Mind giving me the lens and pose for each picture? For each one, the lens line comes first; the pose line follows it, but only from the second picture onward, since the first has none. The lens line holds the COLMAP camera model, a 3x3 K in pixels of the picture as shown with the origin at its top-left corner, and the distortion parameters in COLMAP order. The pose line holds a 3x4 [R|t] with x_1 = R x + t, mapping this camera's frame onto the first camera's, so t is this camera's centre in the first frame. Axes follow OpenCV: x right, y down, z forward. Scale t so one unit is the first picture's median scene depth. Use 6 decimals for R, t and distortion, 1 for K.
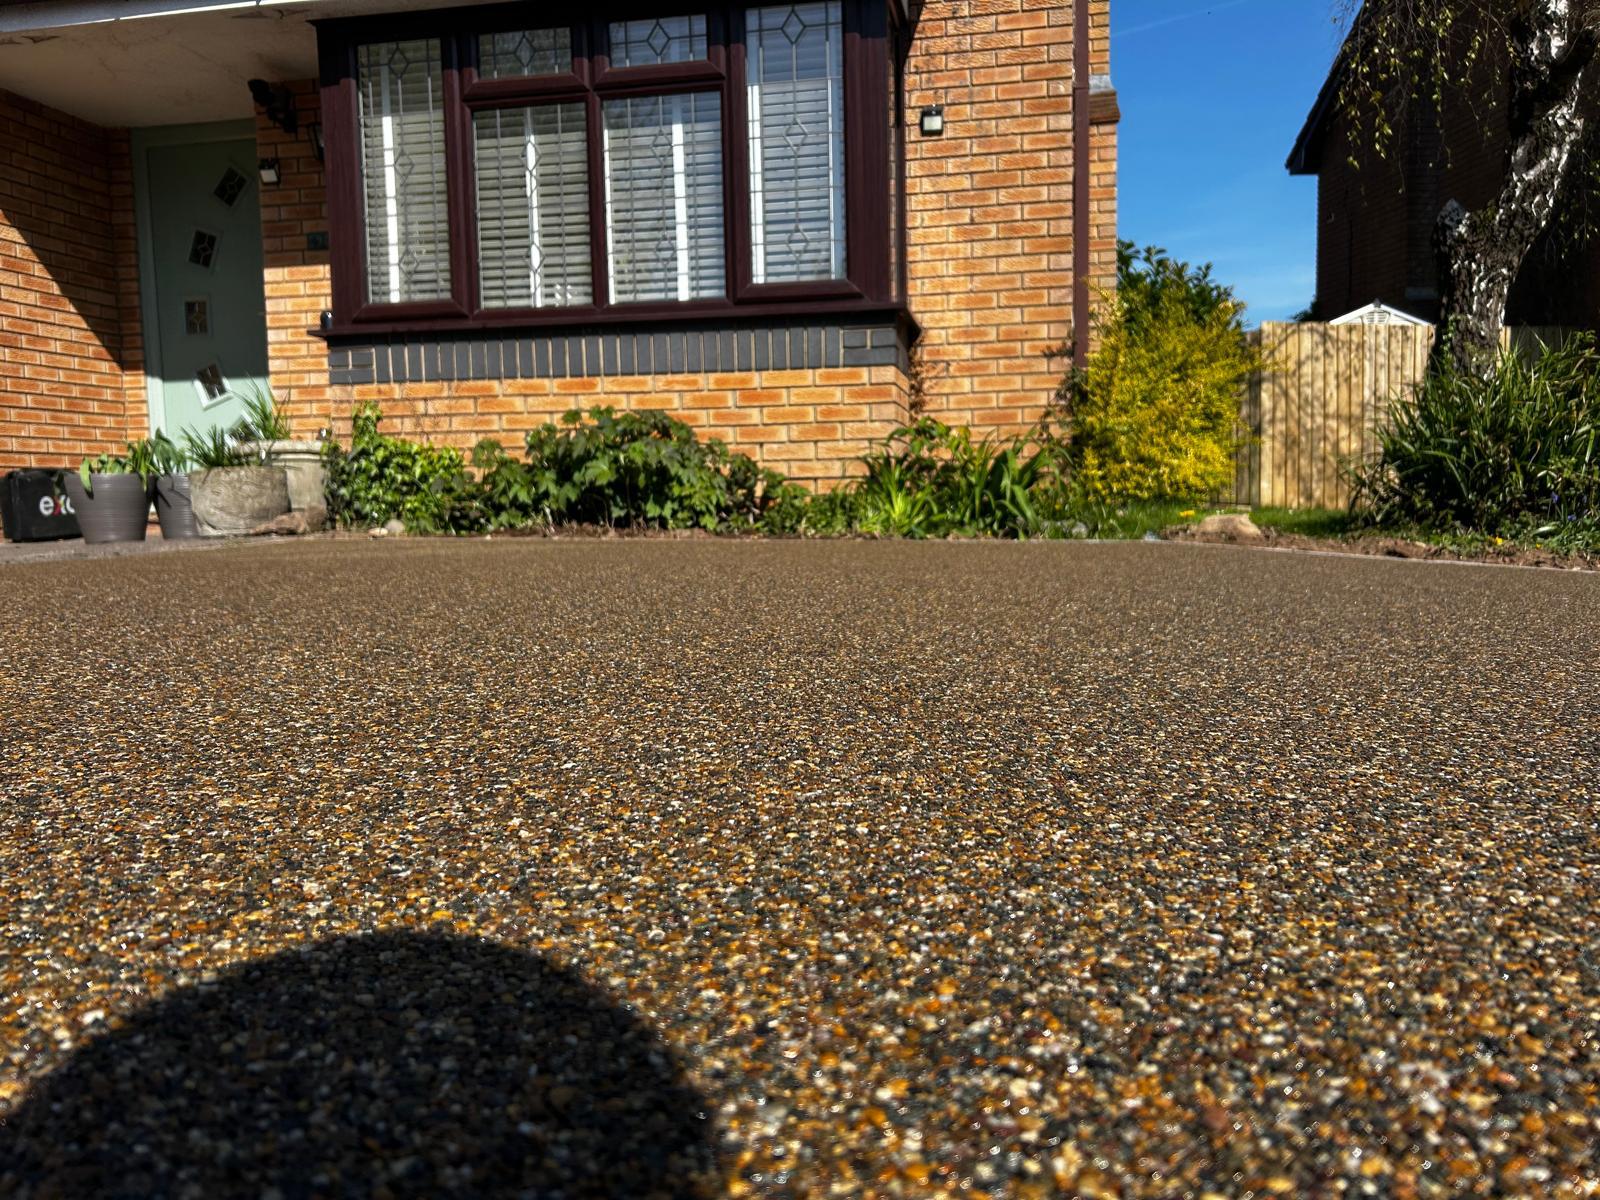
lens RADIAL K [[1175.3, 0, 792.5], [0, 1175.3, 599.8], [0, 0, 1]] dist [0.002530, -0.000462]
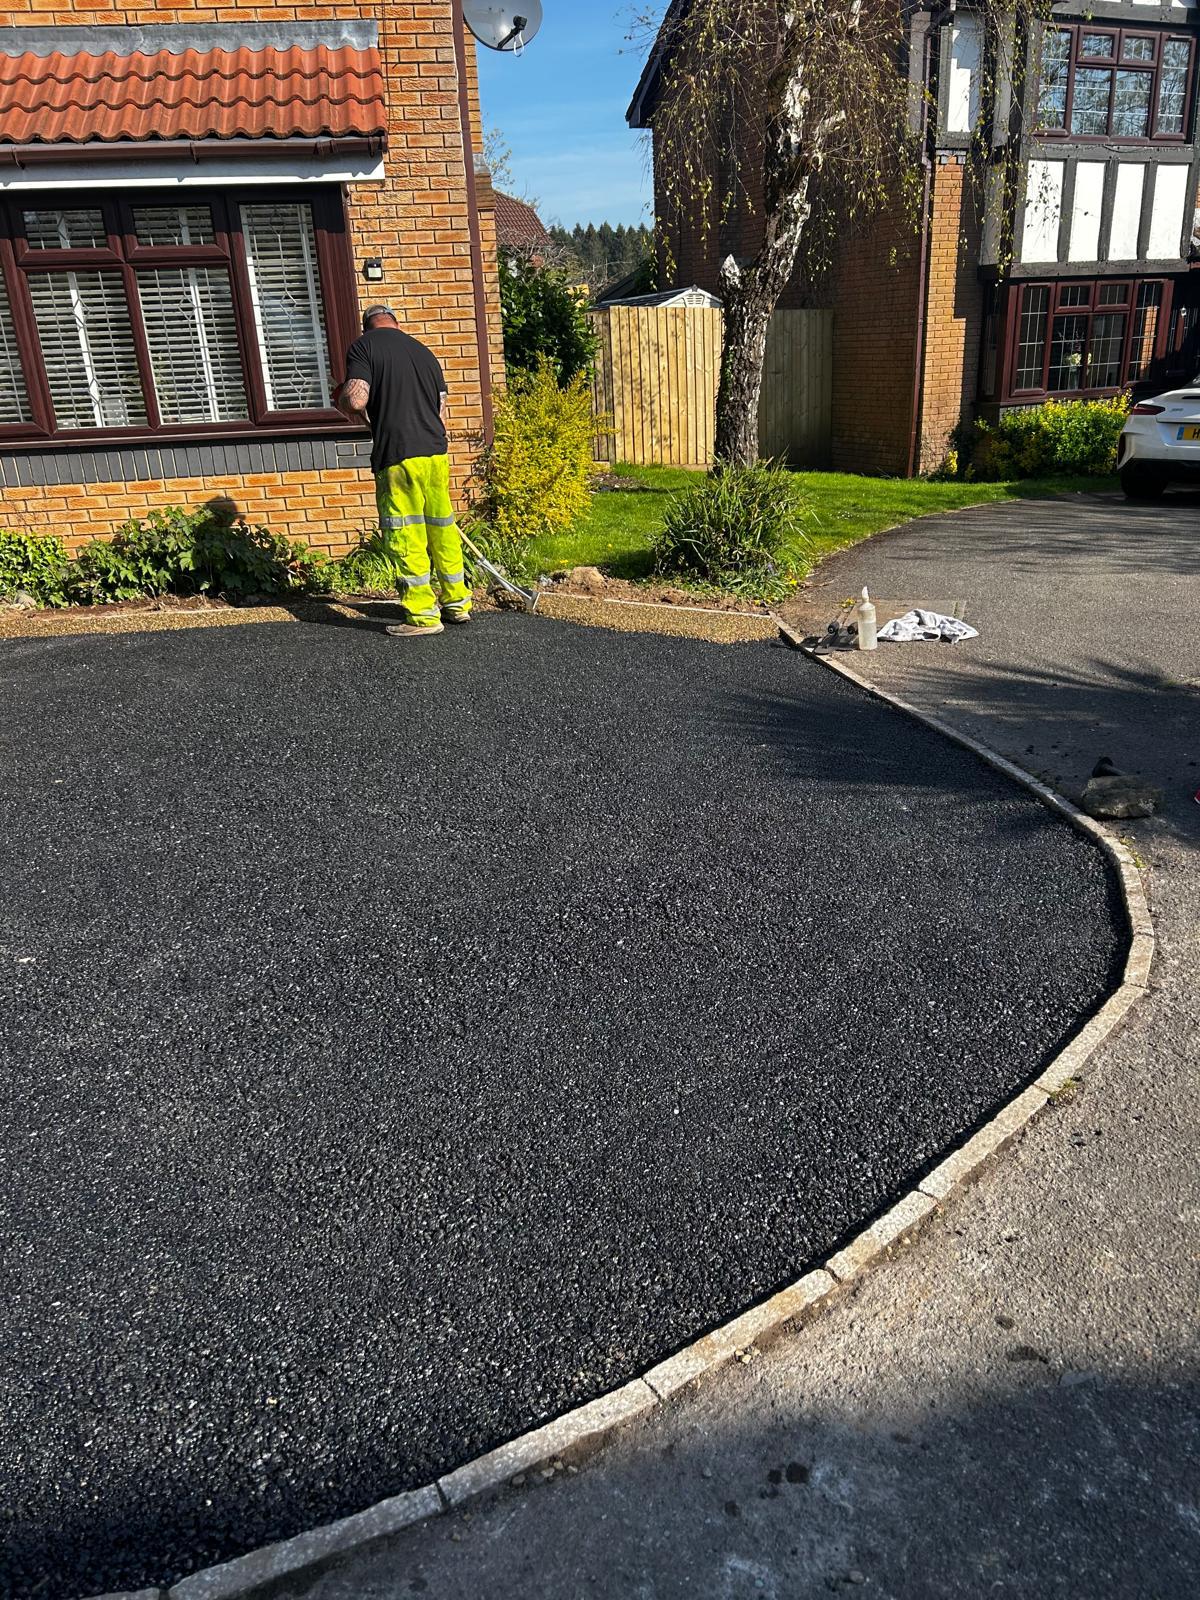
lens RADIAL K [[1175.3, 0, 600.0], [0, 1175.3, 799.0], [0, 0, 1]] dist [0.002530, -0.000462]
pose [[0.937259, -0.140632, 0.319010, -0.166315], [0.050705, 0.960289, 0.274361, -0.172880], [-0.344926, -0.240972, 0.907171, -0.524802]]
